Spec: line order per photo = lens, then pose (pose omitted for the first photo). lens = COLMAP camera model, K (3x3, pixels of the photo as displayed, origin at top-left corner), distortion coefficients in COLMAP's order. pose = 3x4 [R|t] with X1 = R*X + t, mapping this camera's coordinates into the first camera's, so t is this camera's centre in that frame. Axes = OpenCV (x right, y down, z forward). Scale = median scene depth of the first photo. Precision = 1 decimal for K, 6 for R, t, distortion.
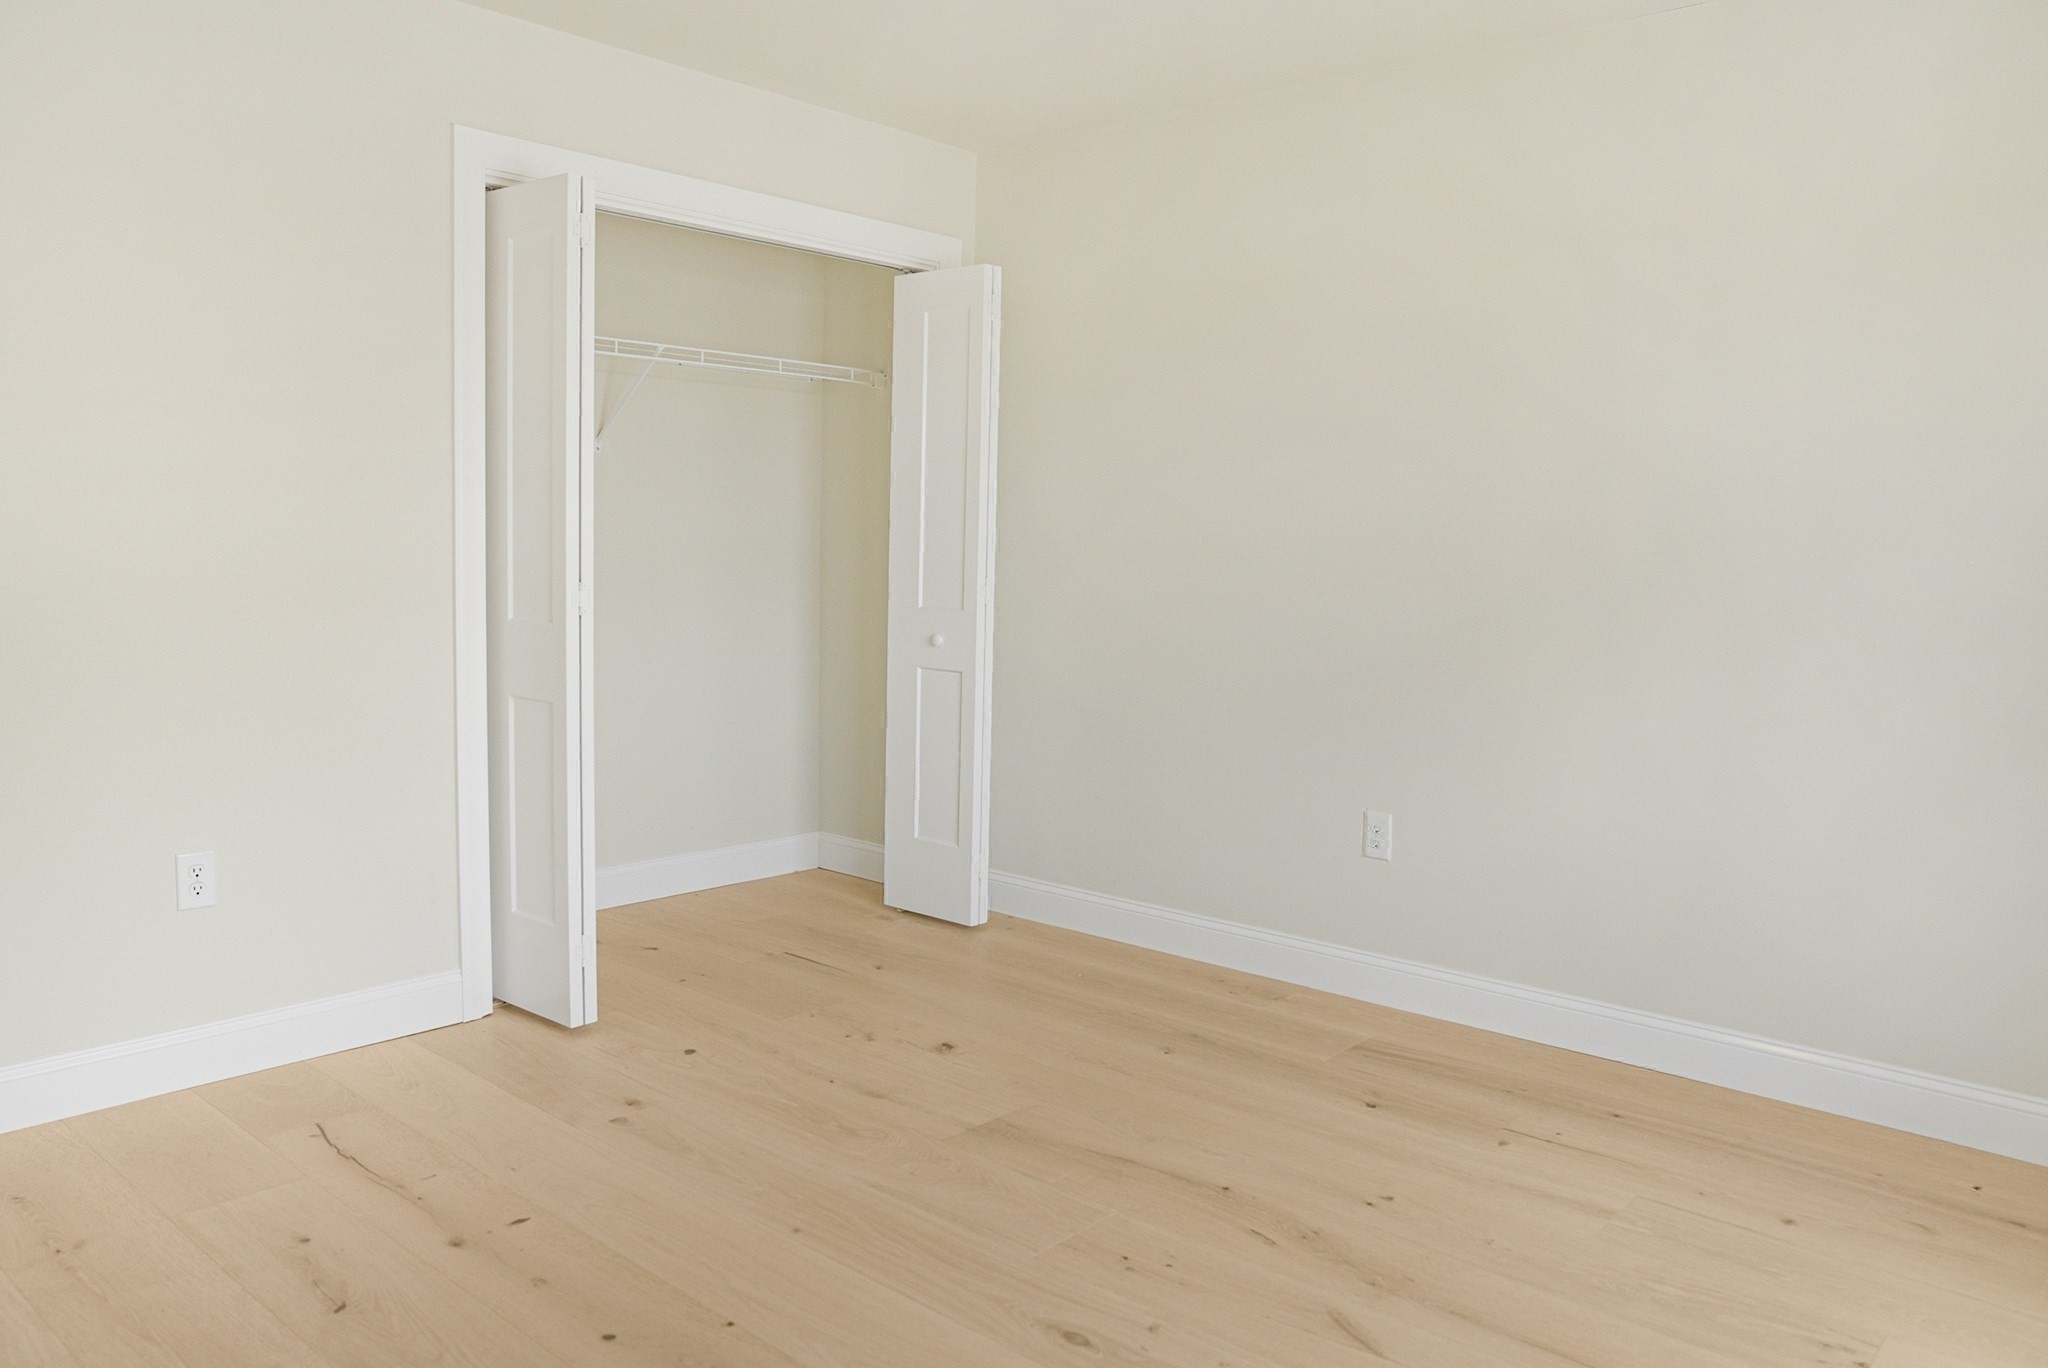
lens RADIAL K [[1514.1, 0, 1024.0], [0, 1514.1, 684.0], [0, 0, 1]] dist [-0.001113, -0.000301]
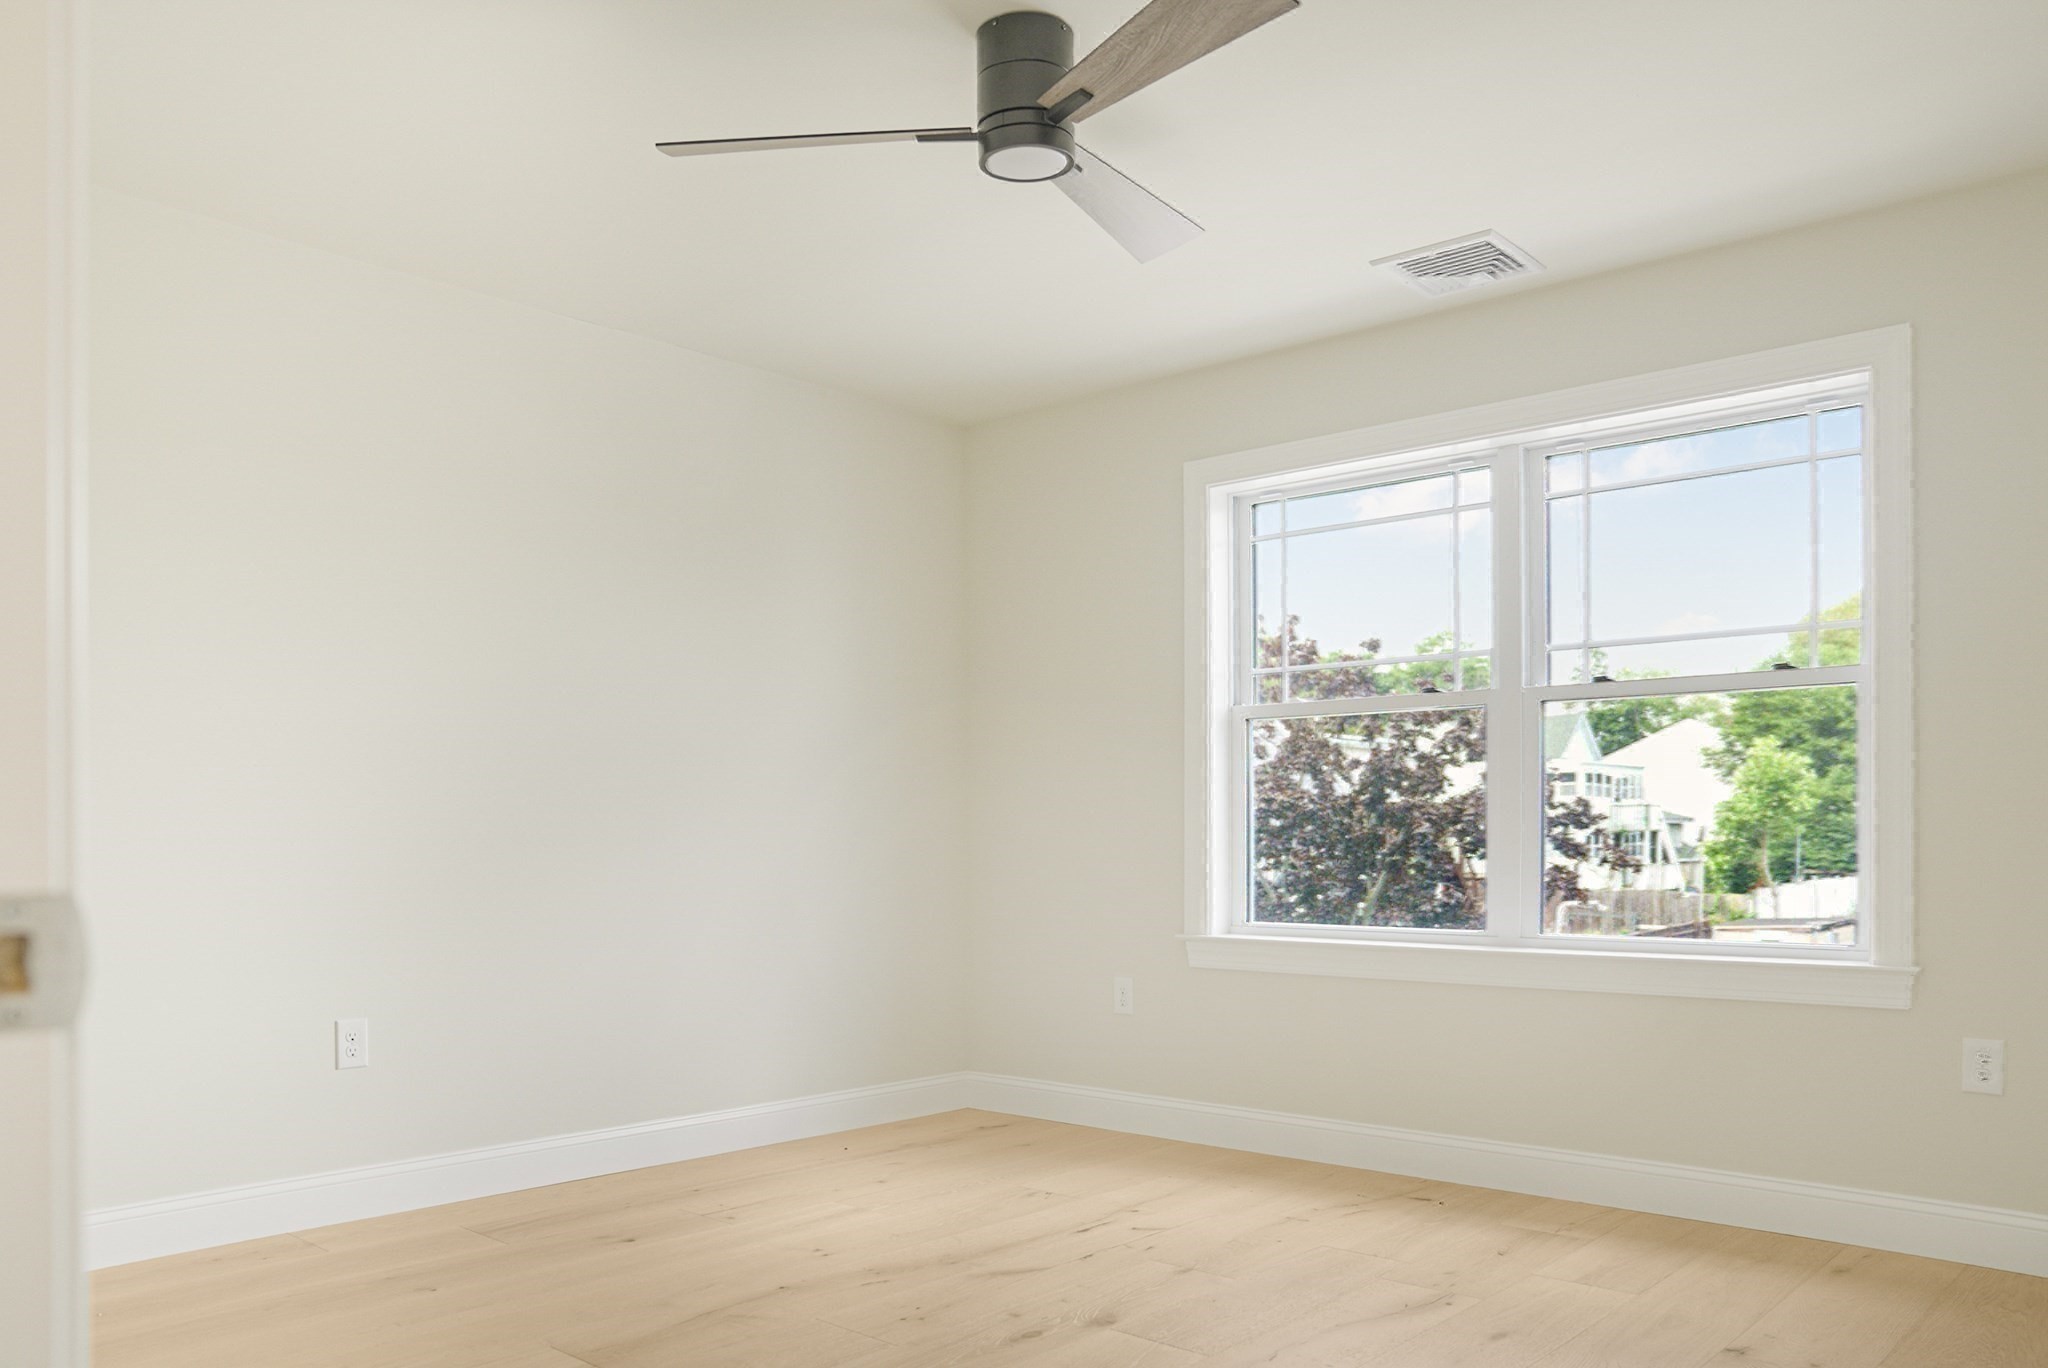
lens RADIAL K [[1514.1, 0, 1024.0], [0, 1514.1, 684.0], [0, 0, 1]] dist [-0.001113, -0.000301]
pose [[0.000791, 0.090864, 0.995863, -0.983753], [0.091811, 0.991651, -0.090552, -0.001228], [-0.995776, 0.091503, -0.007558, 0.728033]]
